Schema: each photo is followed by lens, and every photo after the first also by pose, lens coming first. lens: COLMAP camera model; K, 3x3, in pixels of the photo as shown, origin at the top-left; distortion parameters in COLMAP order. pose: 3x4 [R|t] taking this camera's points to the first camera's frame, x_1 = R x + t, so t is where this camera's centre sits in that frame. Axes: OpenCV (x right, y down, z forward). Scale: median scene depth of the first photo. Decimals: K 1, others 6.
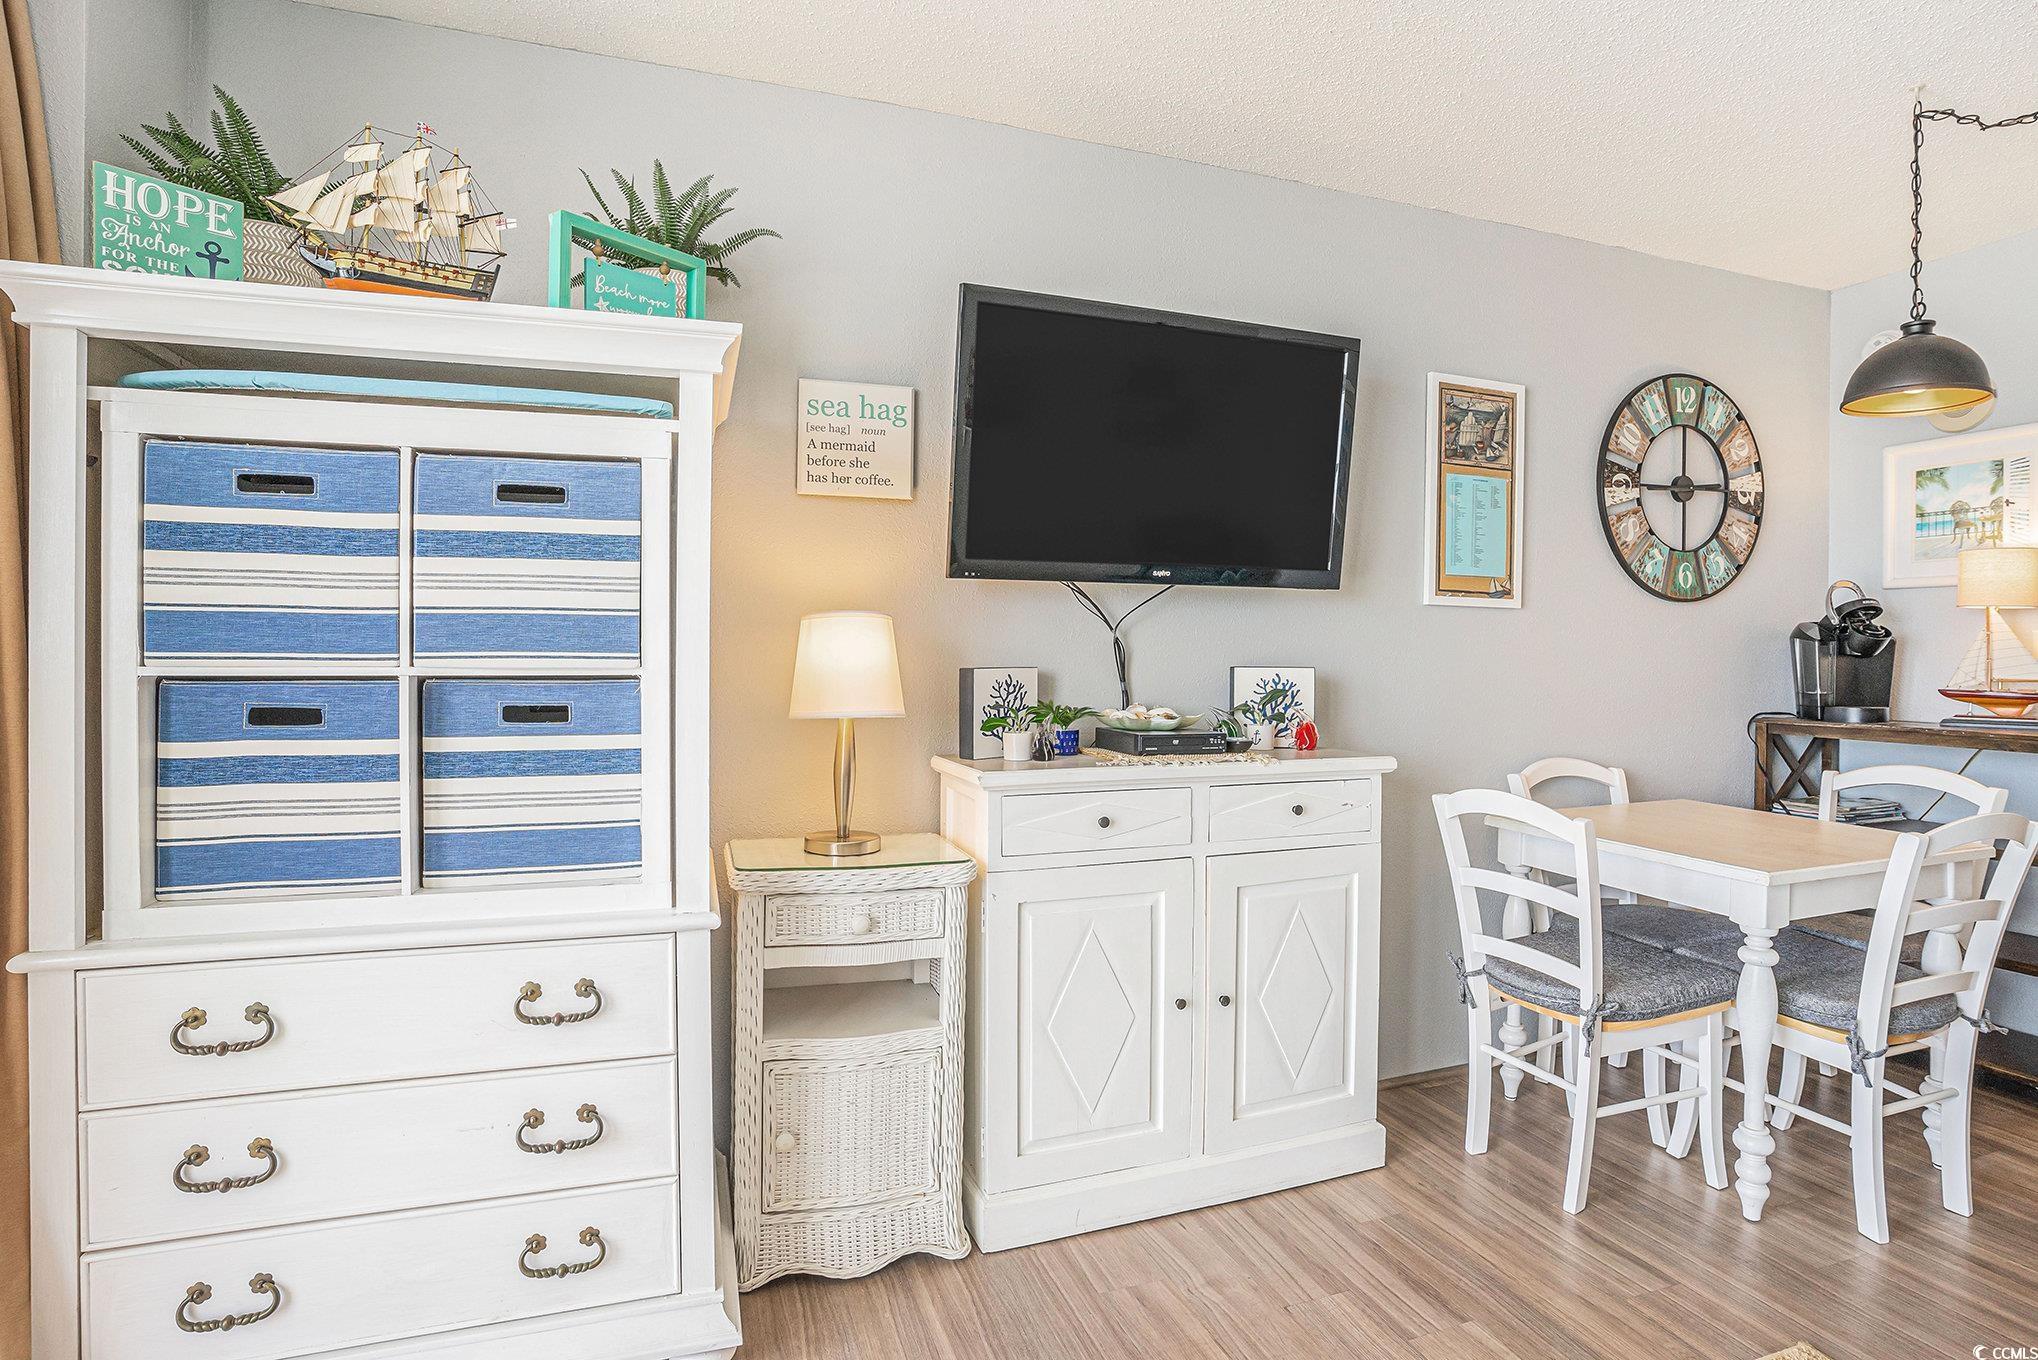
lens RADIAL K [[1036.3, 0, 1016.5], [0, 1036.3, 649.6], [0, 0, 1]] dist [-0.054813, 0.020583]
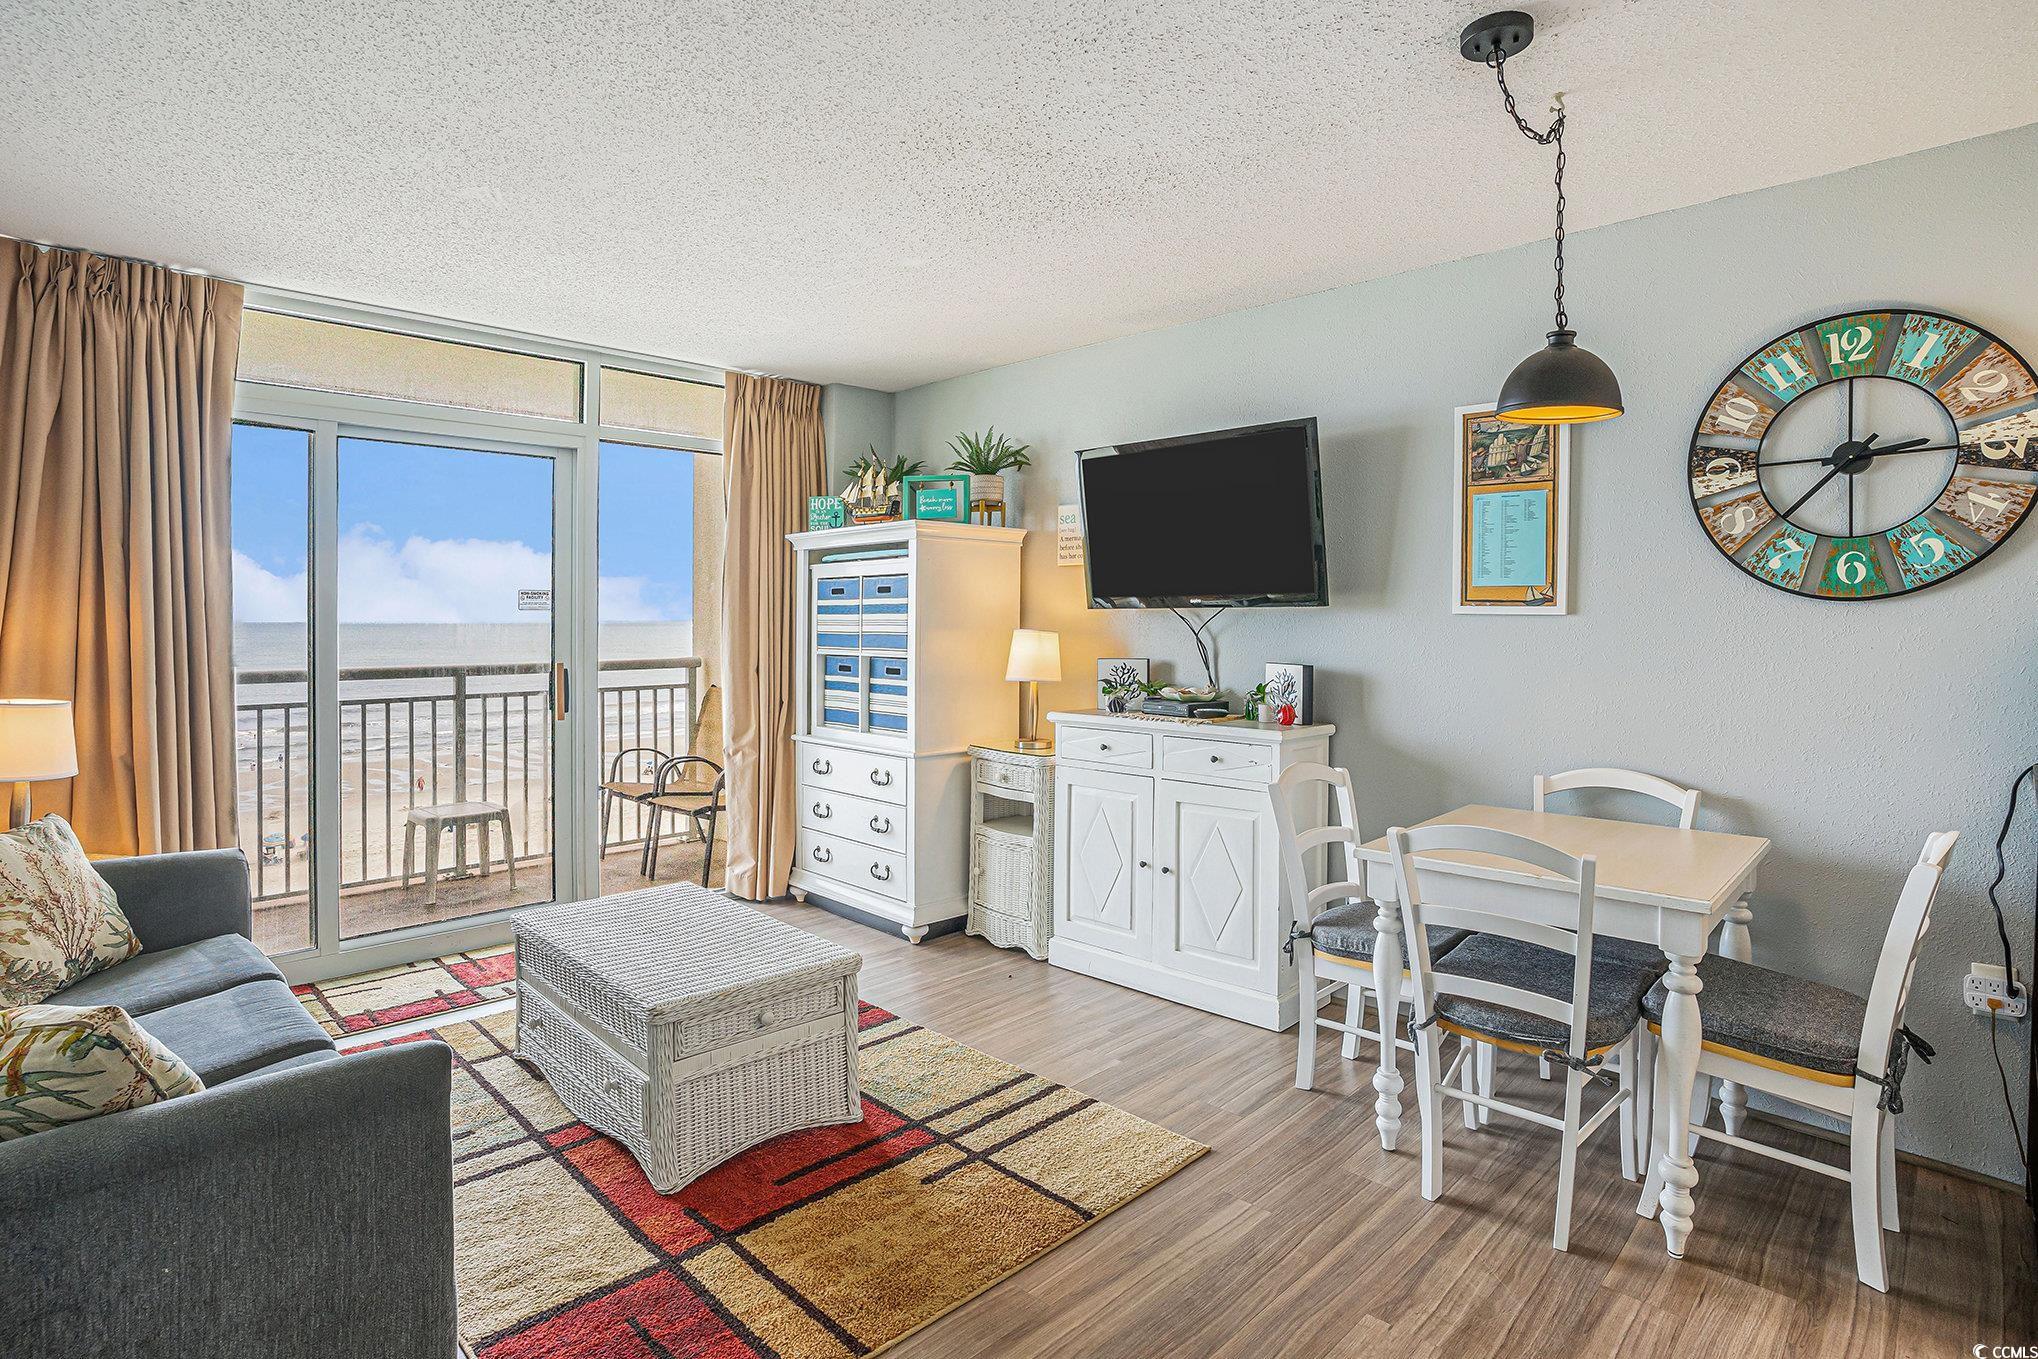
lens RADIAL K [[1036.3, 0, 1029.7], [0, 1036.3, 633.2], [0, 0, 1]] dist [-0.054813, 0.020583]
pose [[0.436969, 0.006323, -0.899455, 1.487655], [0.003216, 0.999958, 0.008592, -0.041274], [0.899471, -0.006647, 0.436930, 0.103098]]
